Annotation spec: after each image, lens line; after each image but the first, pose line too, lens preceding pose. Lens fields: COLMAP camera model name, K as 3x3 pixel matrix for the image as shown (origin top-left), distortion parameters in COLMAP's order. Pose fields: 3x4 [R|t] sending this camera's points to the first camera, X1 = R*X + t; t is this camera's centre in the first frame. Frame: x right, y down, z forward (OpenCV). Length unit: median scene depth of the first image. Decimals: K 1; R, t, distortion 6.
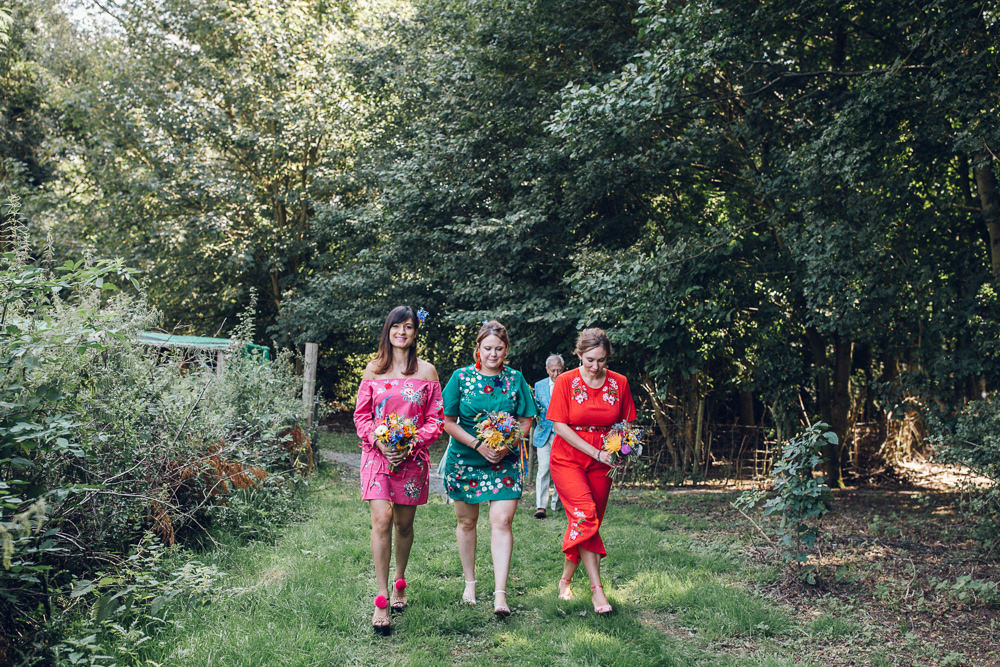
lens RADIAL K [[1043.7, 0, 499.7], [0, 1043.7, 384.6], [0, 0, 1]] dist [-0.003327, -0.005047]
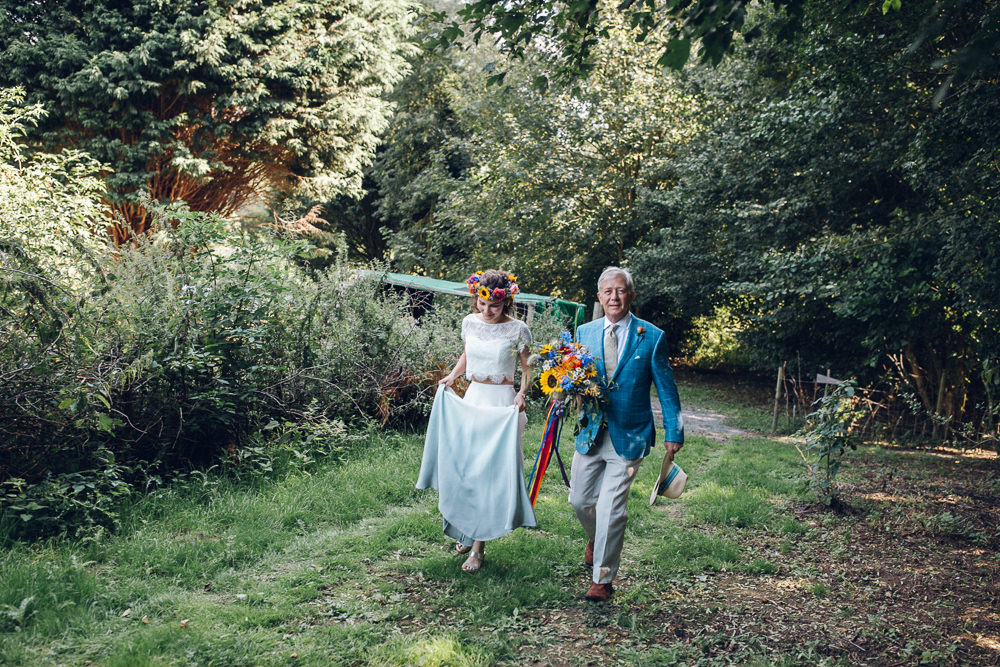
lens RADIAL K [[996.3, 0, 545.5], [0, 996.3, 363.8], [0, 0, 1]] dist [-0.004549, 0.011321]
pose [[0.919005, 0.074655, -0.387112, 0.202070], [-0.068892, 0.997209, 0.028764, 0.003937], [0.388179, 0.000235, 0.921584, -0.118272]]
